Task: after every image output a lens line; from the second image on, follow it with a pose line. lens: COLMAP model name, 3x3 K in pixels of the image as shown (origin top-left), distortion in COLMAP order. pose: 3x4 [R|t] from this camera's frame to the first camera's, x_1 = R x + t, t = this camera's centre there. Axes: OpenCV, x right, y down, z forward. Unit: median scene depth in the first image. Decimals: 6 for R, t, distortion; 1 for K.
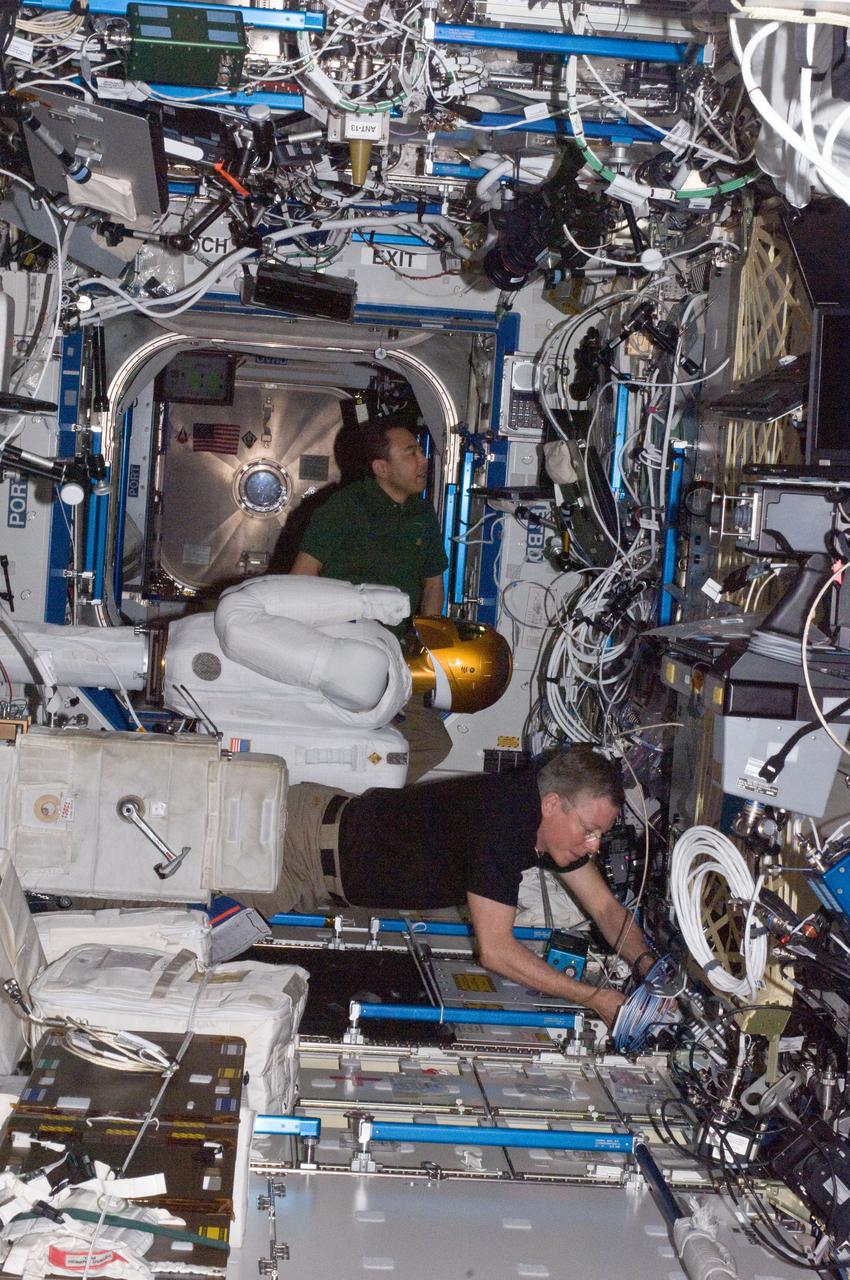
lens RADIAL K [[2516.5, 0, 387.4], [0, 2516.5, 609.5], [0, 0, 1]] dist [0.026346, 0.000000]
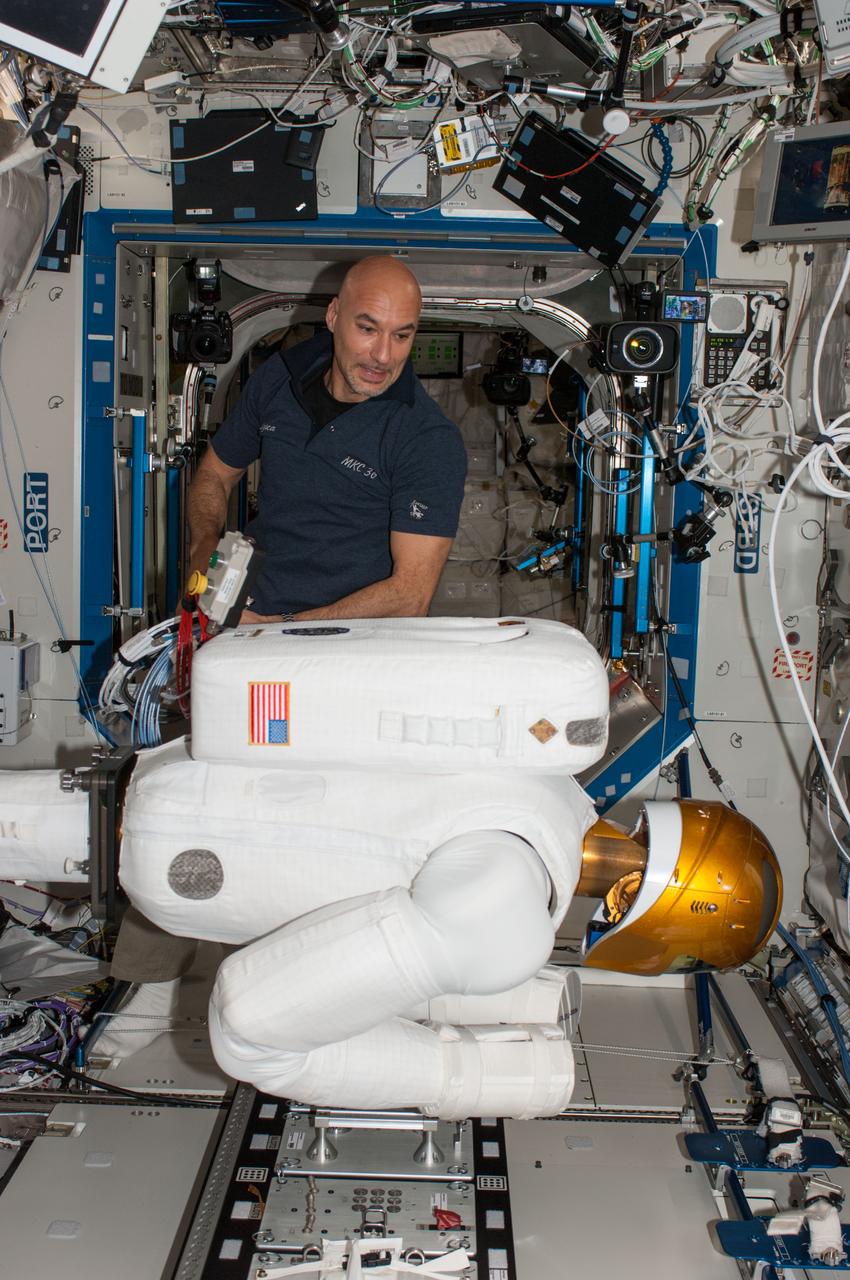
lens RADIAL K [[1533.4, 0, 428.8], [0, 1533.4, 631.1], [0, 0, 1]] dist [-0.073032, 0.000000]
pose [[0.997140, -0.032858, -0.068055, -0.003773], [0.036276, 0.998109, 0.049620, -0.031826], [0.066296, -0.051947, 0.996447, 0.654836]]
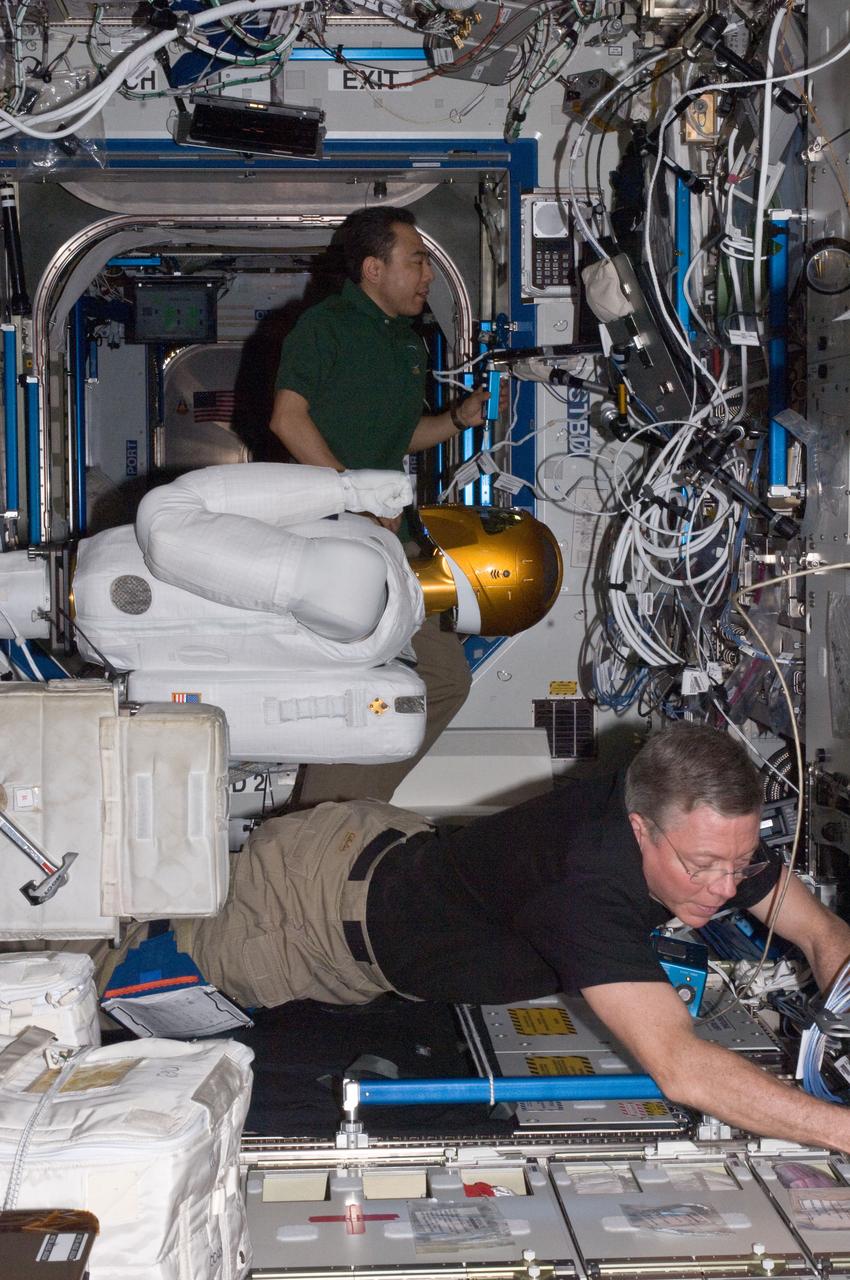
lens RADIAL K [[2306.0, 0, 415.3], [0, 2306.0, 646.6], [0, 0, 1]] dist [0.009524, 0.000000]
pose [[0.997000, -0.076475, -0.011932, 0.013635], [0.076591, 0.997016, 0.009633, 0.034613], [0.011160, -0.010518, 0.999882, 0.331518]]
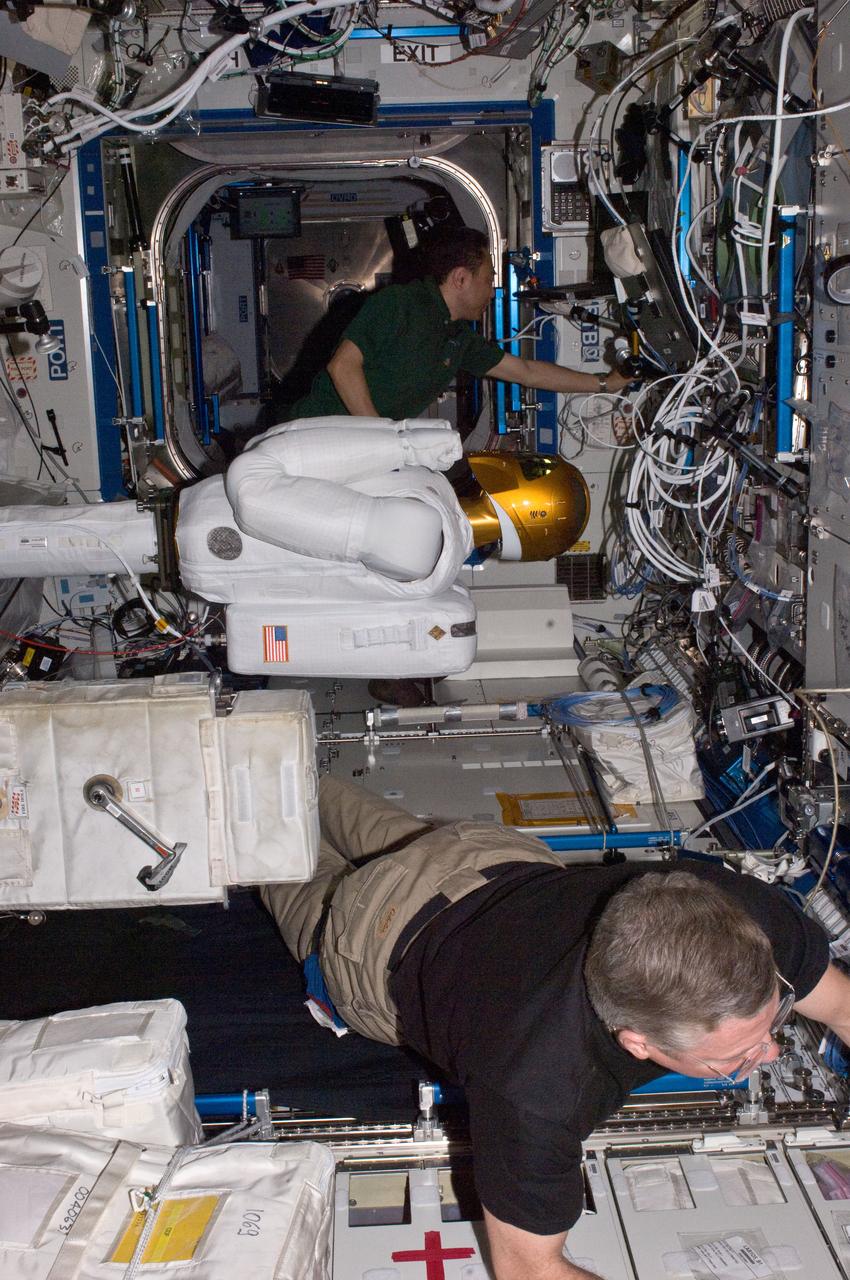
lens RADIAL K [[1533.4, 0, 434.2], [0, 1533.4, 644.9], [0, 0, 1]] dist [-0.073032, 0.000000]
pose [[0.994985, -0.092726, -0.037503, 0.012109], [0.097925, 0.979438, 0.176385, -0.025378], [0.020376, -0.179173, 0.983607, 0.468276]]
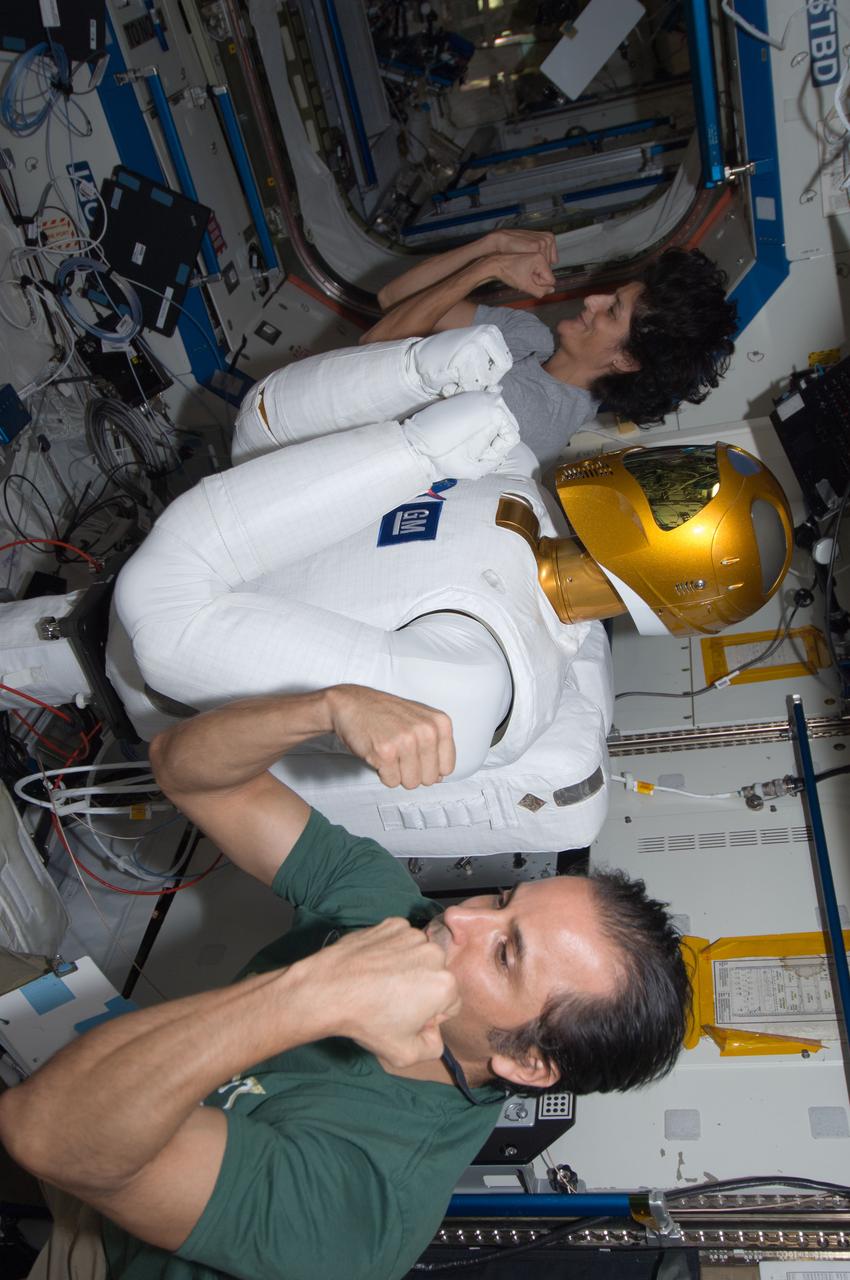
lens RADIAL K [[1250.9, 0, 430.1], [0, 1250.9, 627.9], [0, 0, 1]] dist [0.050488, 0.000000]
pose [[0.933092, -0.144448, -0.329355, 0.059654], [0.283692, 0.858494, 0.427209, -0.078297], [0.221040, -0.492060, 0.842032, 0.753488]]
